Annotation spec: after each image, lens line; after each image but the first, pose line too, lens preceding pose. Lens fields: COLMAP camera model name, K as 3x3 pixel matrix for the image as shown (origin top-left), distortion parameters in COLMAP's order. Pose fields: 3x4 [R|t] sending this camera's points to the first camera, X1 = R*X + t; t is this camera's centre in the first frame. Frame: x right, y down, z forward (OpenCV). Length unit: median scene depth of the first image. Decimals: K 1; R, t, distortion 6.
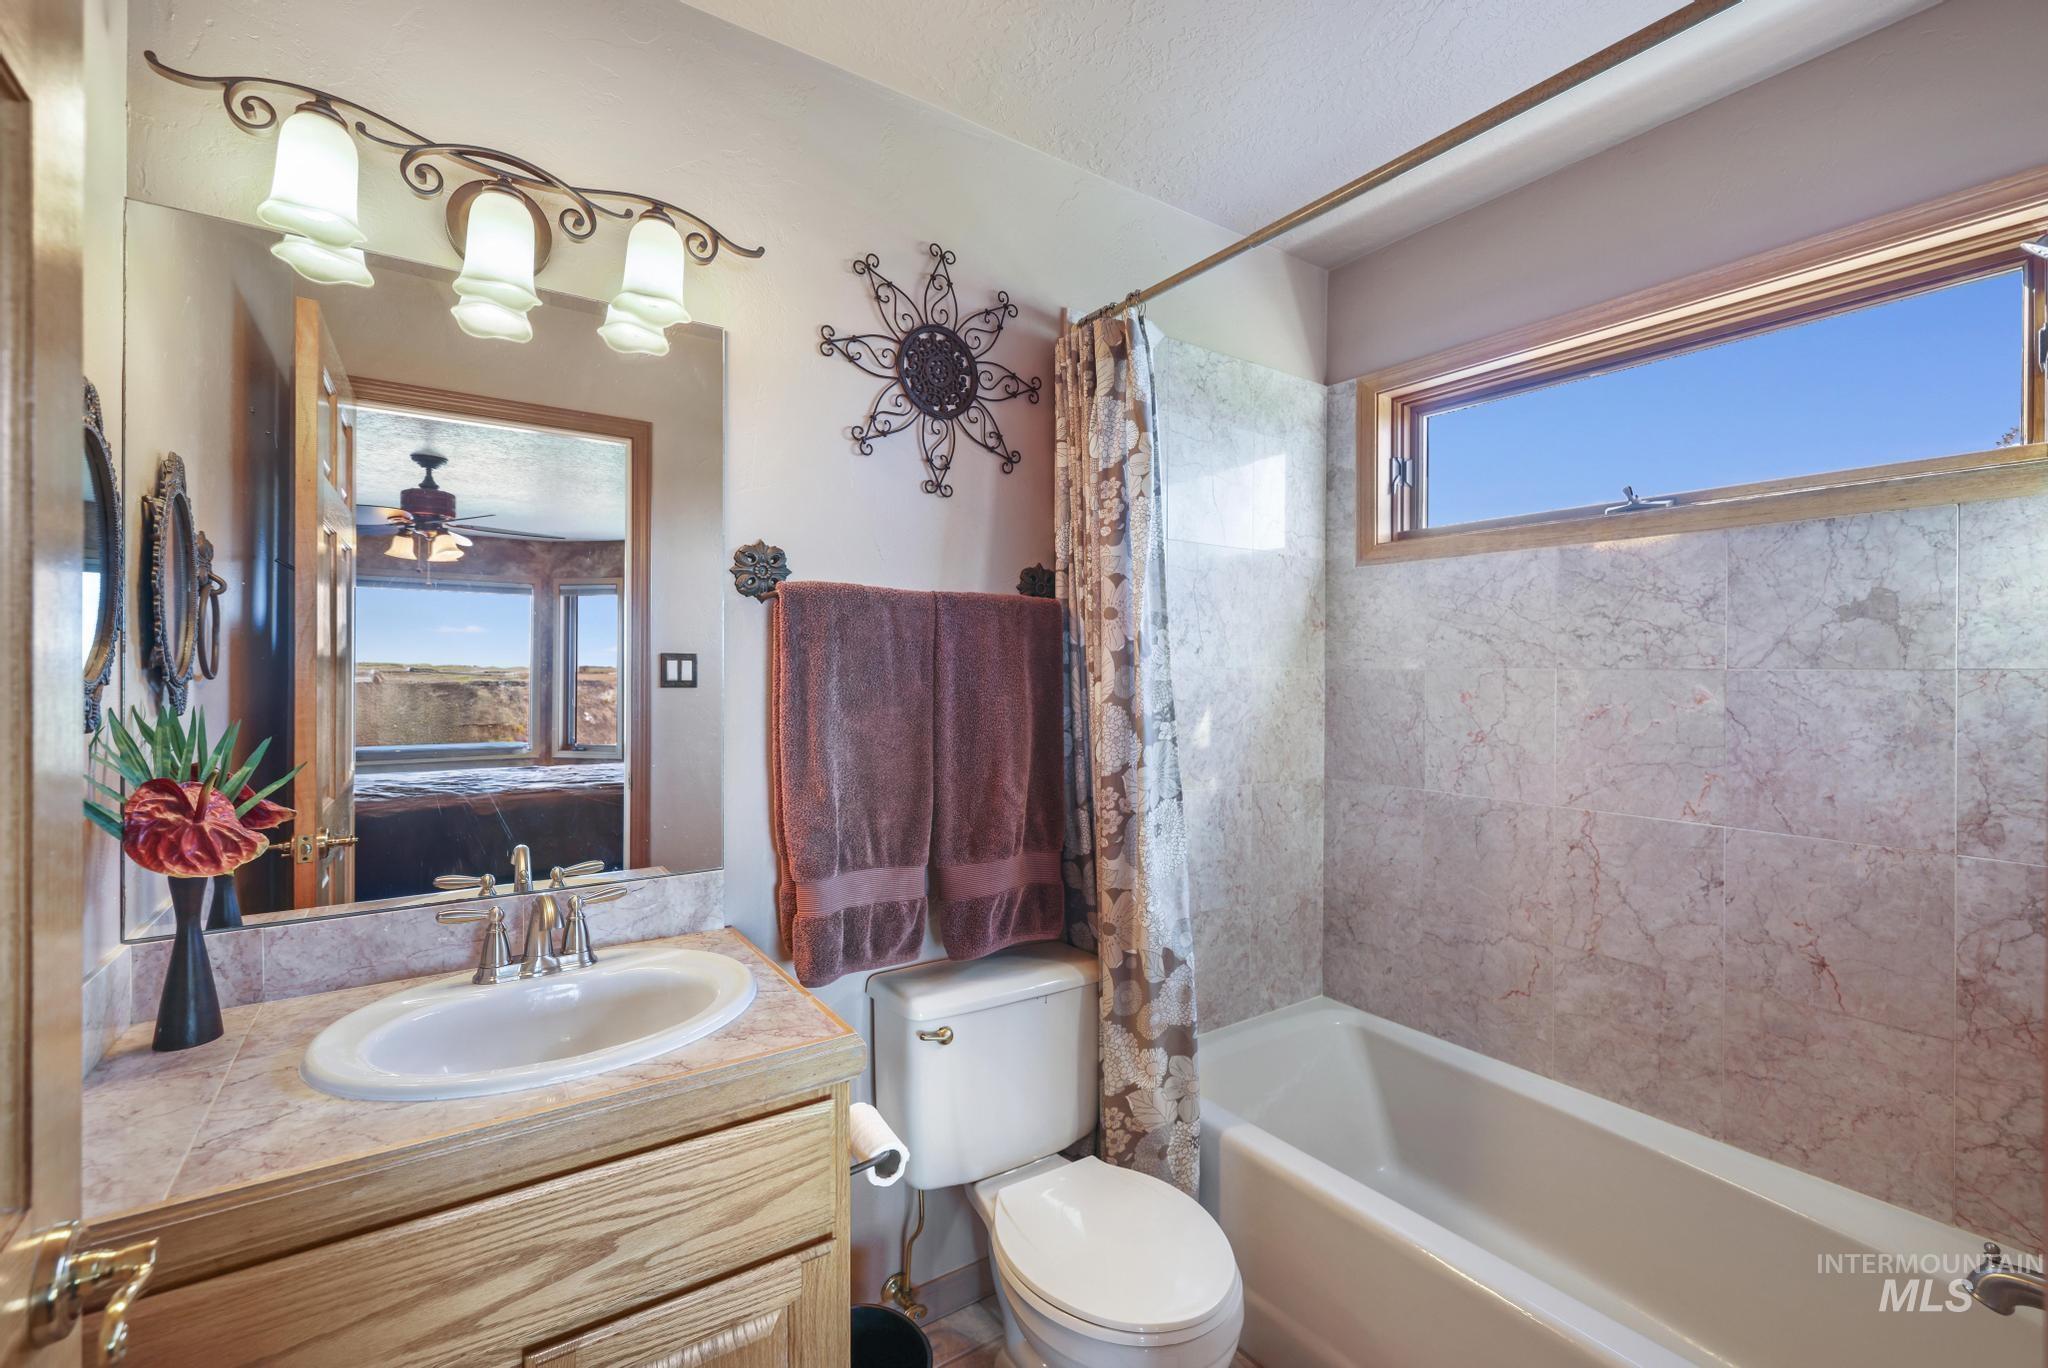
lens RADIAL K [[877.1, 0, 1015.4], [0, 877.1, 673.3], [0, 0, 1]] dist [-0.001576, 0.000029]
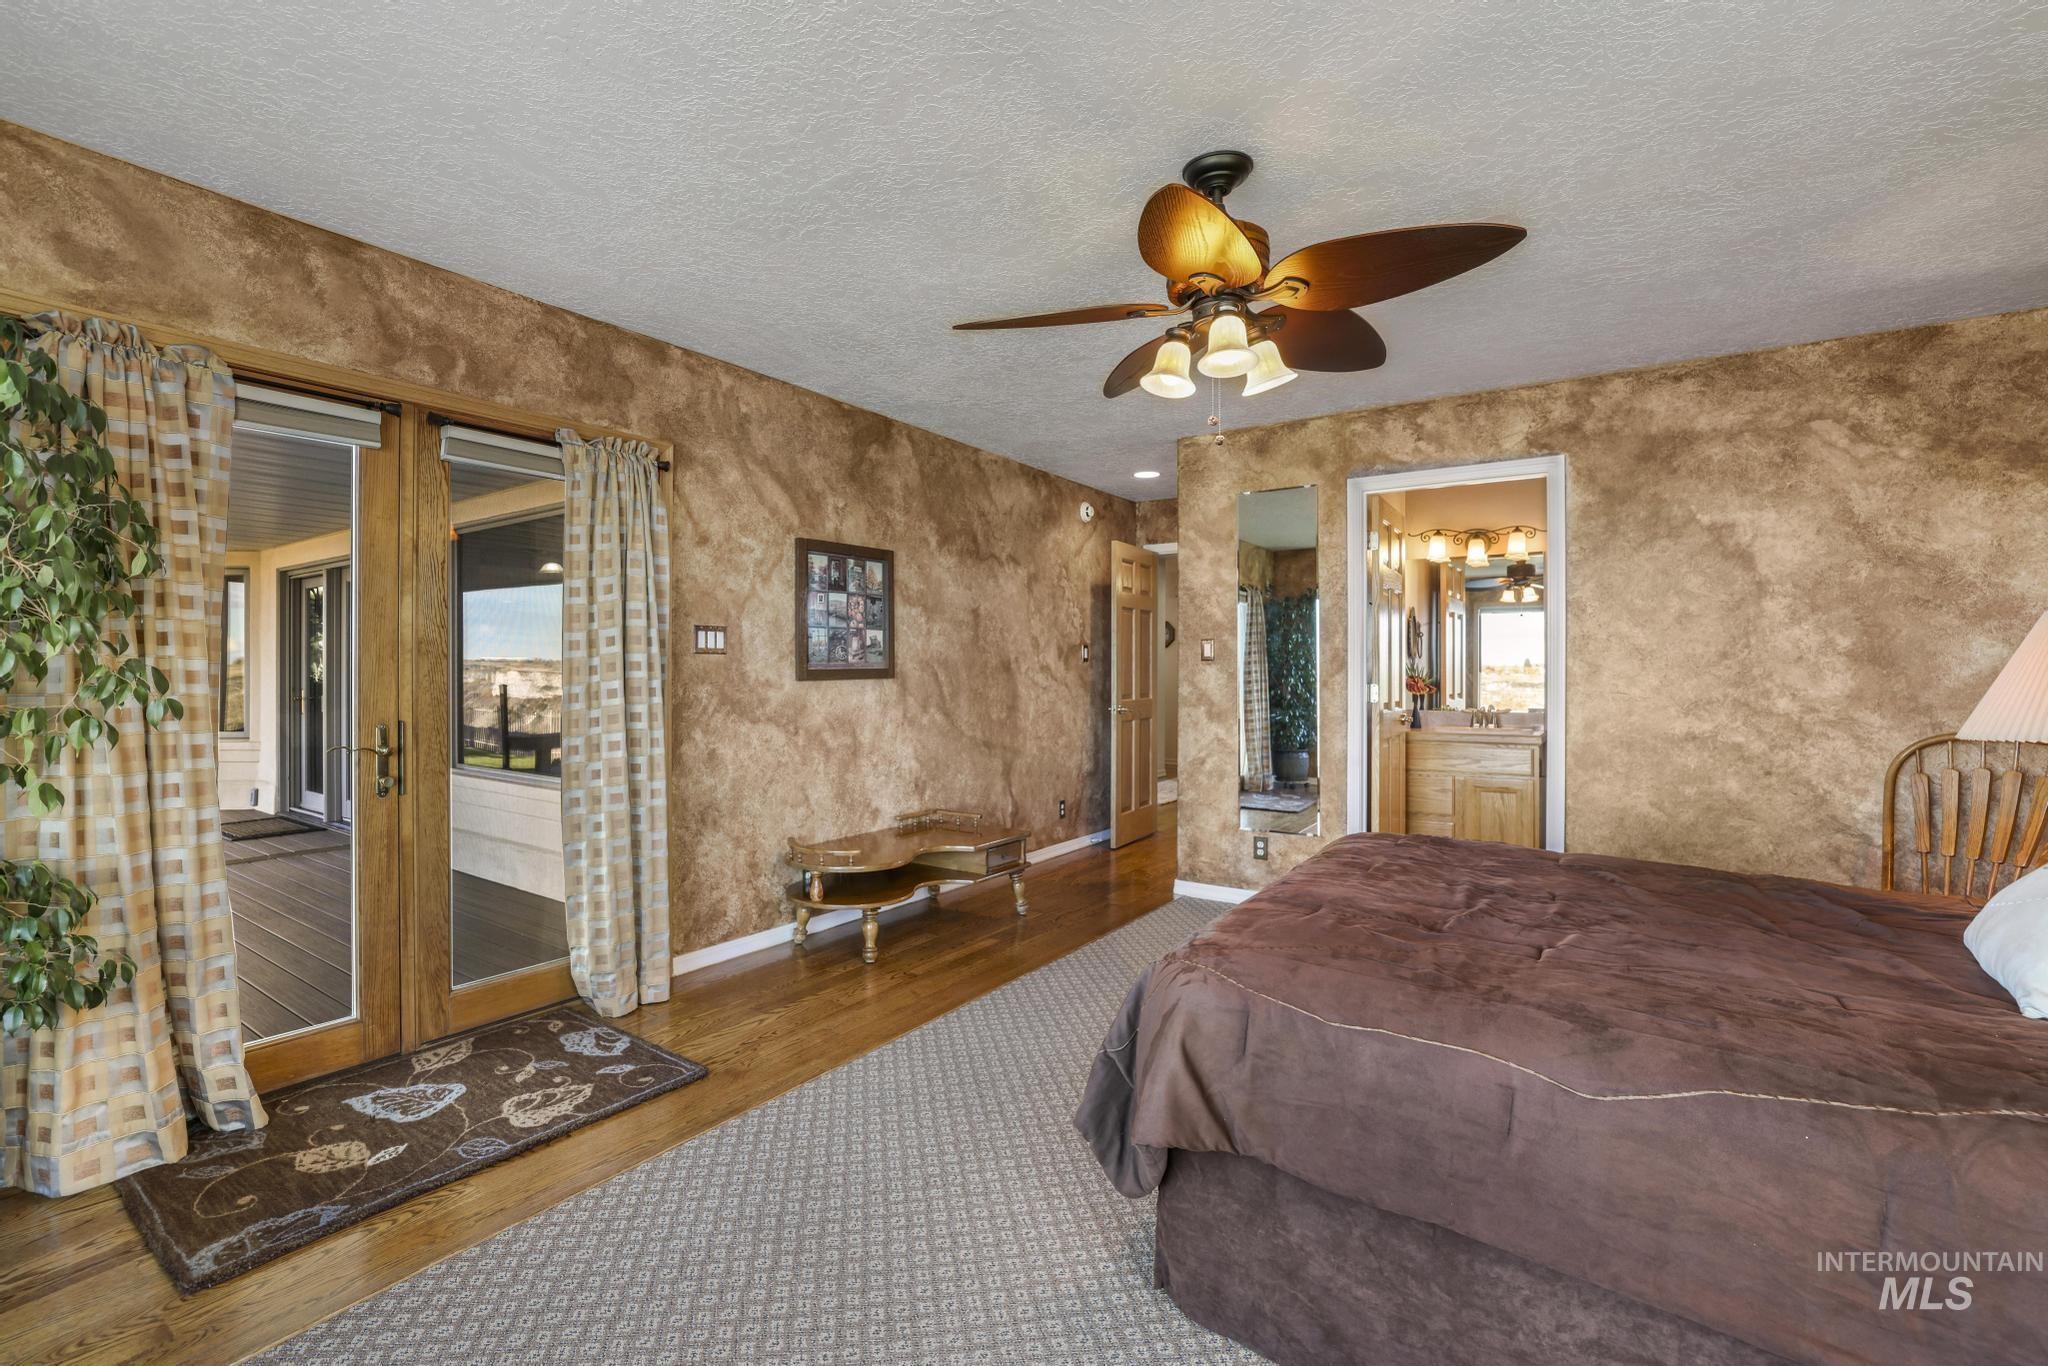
lens RADIAL K [[877.1, 0, 1015.8], [0, 877.1, 679.3], [0, 0, 1]] dist [-0.001576, 0.000029]
pose [[0.372243, 0.004257, -0.928125, 2.313424], [0.002124, 0.999983, 0.005439, 0.080144], [0.928133, -0.003996, 0.372228, -2.416169]]
